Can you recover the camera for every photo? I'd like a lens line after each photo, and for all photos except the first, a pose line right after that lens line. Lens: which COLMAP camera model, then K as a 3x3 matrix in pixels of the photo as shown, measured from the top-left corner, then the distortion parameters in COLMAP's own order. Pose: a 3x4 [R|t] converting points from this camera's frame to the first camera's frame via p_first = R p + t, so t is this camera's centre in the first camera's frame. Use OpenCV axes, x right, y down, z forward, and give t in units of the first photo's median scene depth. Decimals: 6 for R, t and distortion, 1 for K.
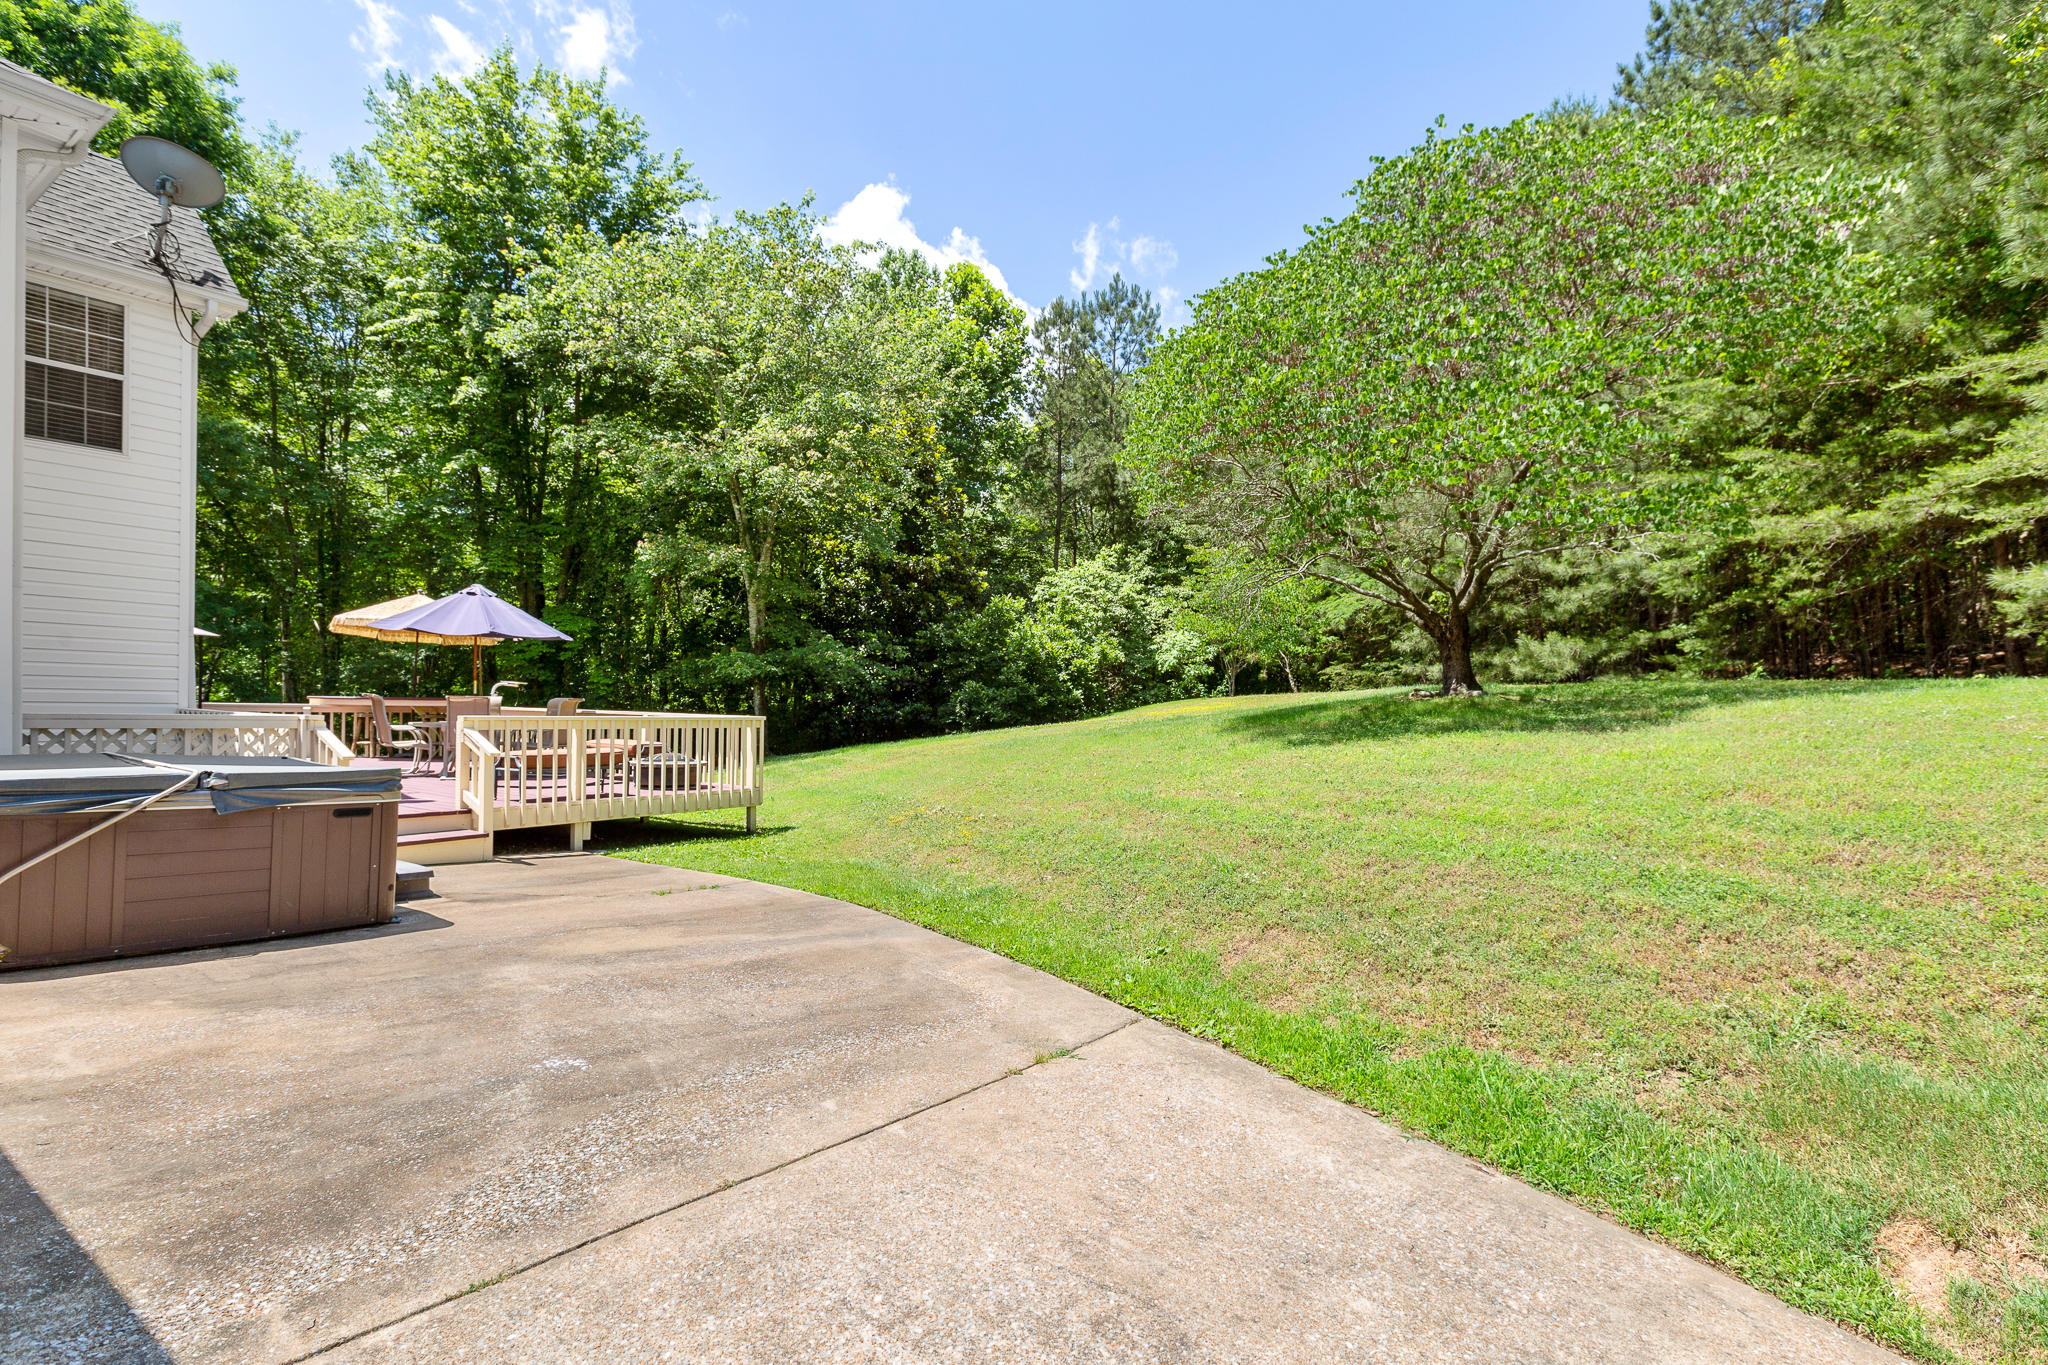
lens RADIAL K [[918.2, 0, 1024.0], [0, 918.2, 682.5], [0, 0, 1]] dist [-0.000548, 0.001089]
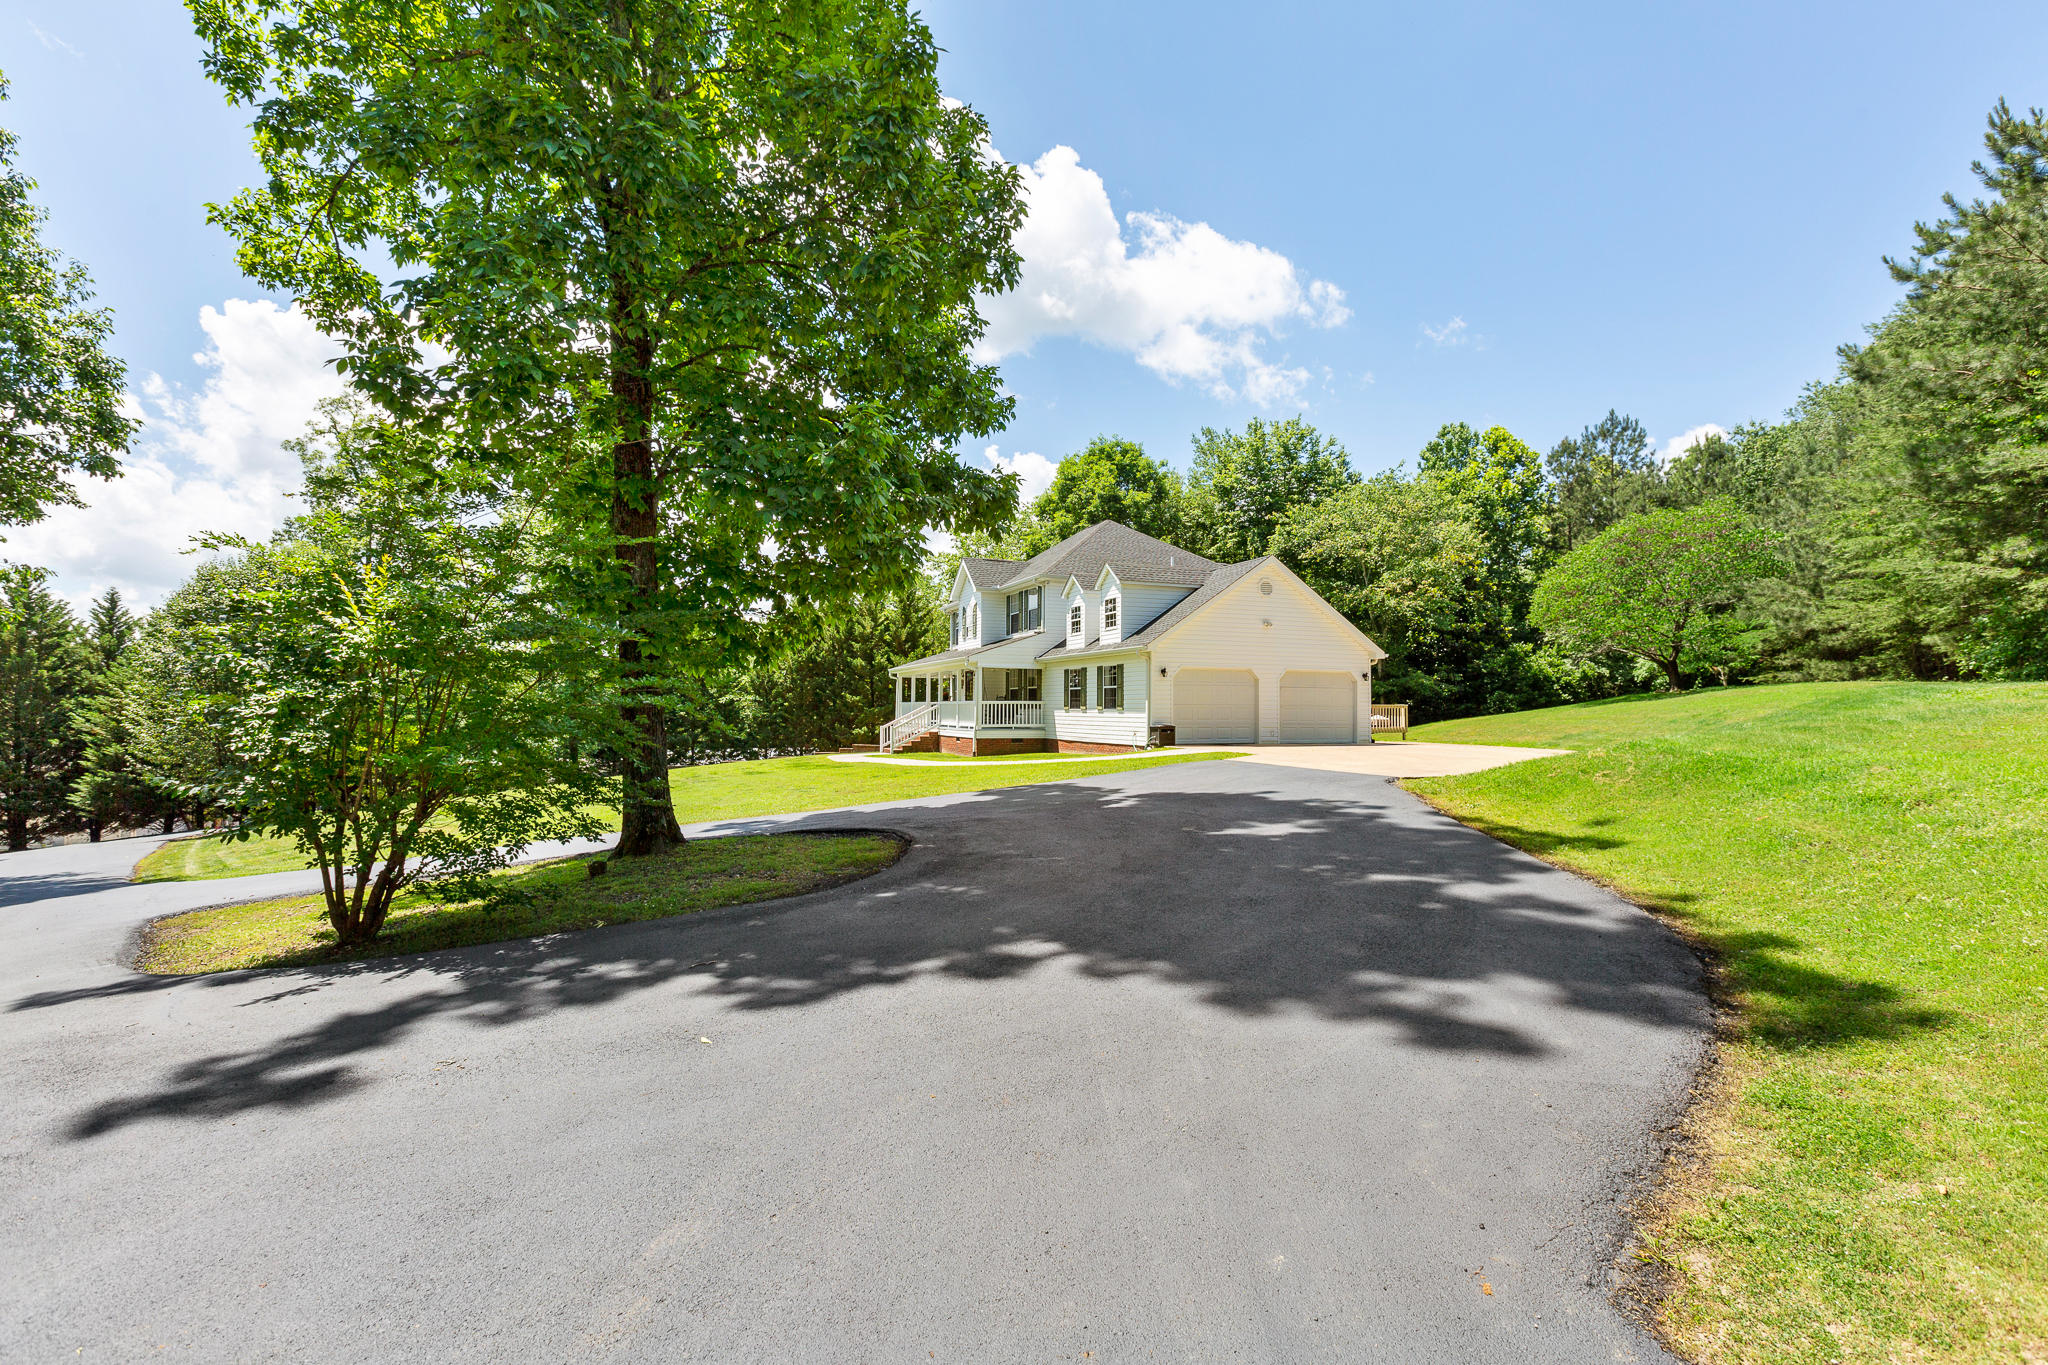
lens RADIAL K [[918.2, 0, 1024.0], [0, 918.2, 682.5], [0, 0, 1]] dist [-0.000548, 0.001089]
pose [[0.833556, -0.030709, -0.551581, 0.156375], [0.025639, 0.999528, -0.016902, -0.010915], [0.551840, -0.000053, 0.833950, -1.024761]]
